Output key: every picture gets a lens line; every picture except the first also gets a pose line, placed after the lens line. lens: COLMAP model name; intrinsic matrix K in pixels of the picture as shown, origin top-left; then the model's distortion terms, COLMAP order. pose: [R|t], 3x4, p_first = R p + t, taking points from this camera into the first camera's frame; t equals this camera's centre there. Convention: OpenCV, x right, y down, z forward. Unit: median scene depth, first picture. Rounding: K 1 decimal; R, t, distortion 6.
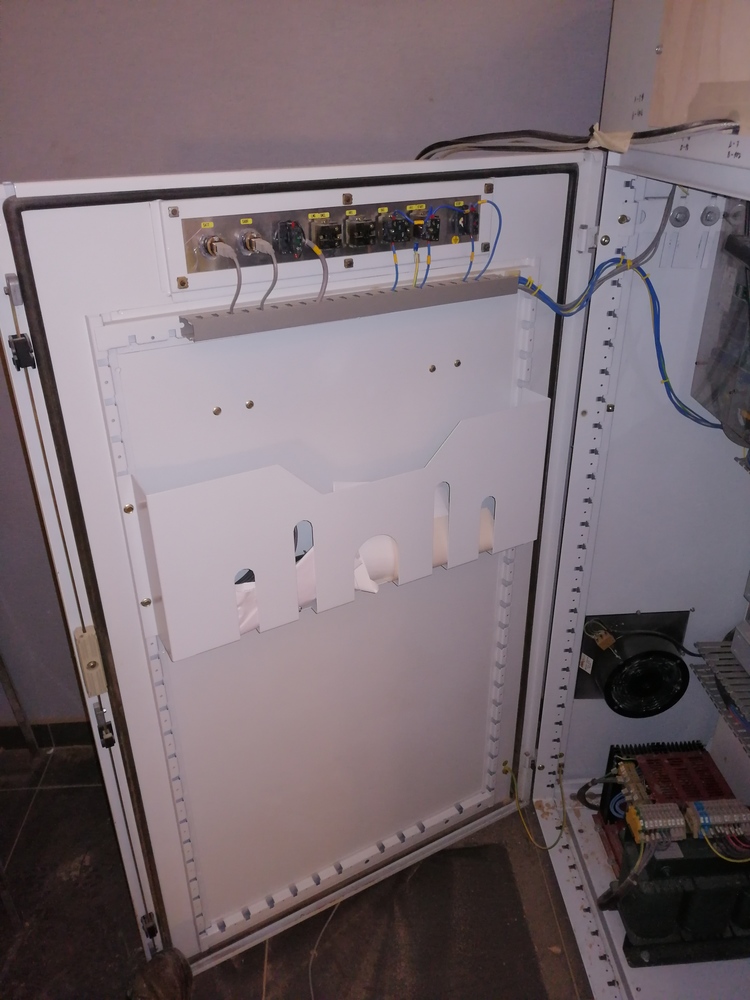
lens RADIAL K [[780.3, 0, 375.0], [0, 780.3, 500.0], [0, 0, 1]] dist [-0.003981, -0.006034]
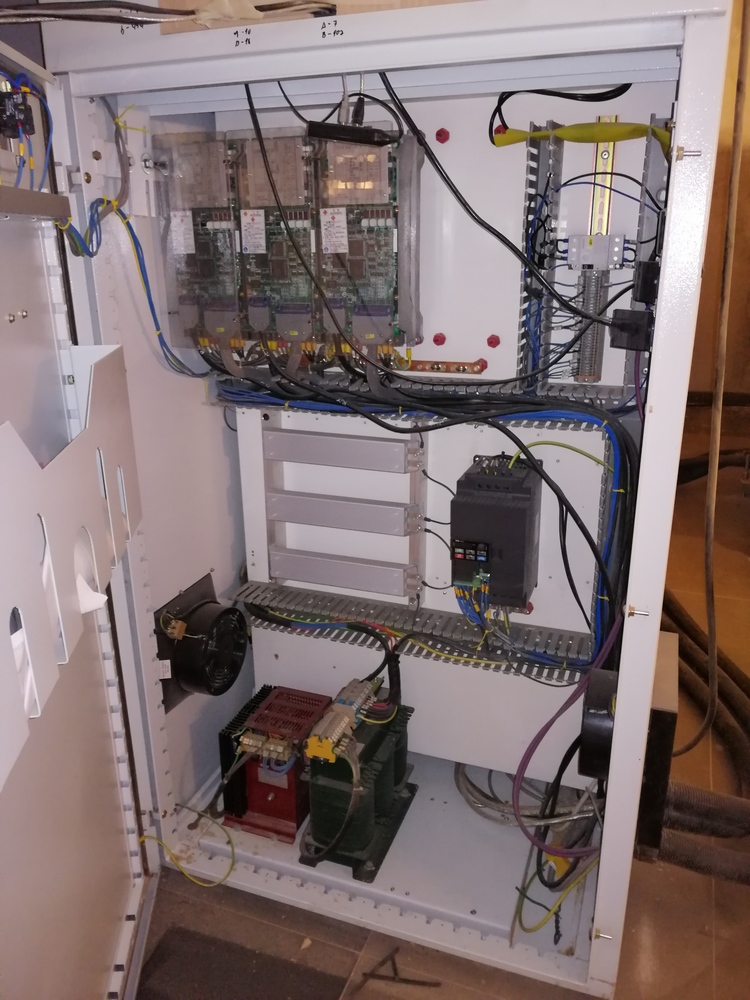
lens RADIAL K [[780.3, 0, 375.0], [0, 780.3, 500.0], [0, 0, 1]] dist [-0.003981, -0.006034]
pose [[0.410333, -0.283438, 0.866770, -0.373648], [0.421855, 0.901658, 0.095138, 0.053643], [-0.808495, 0.326613, 0.489550, 0.311797]]
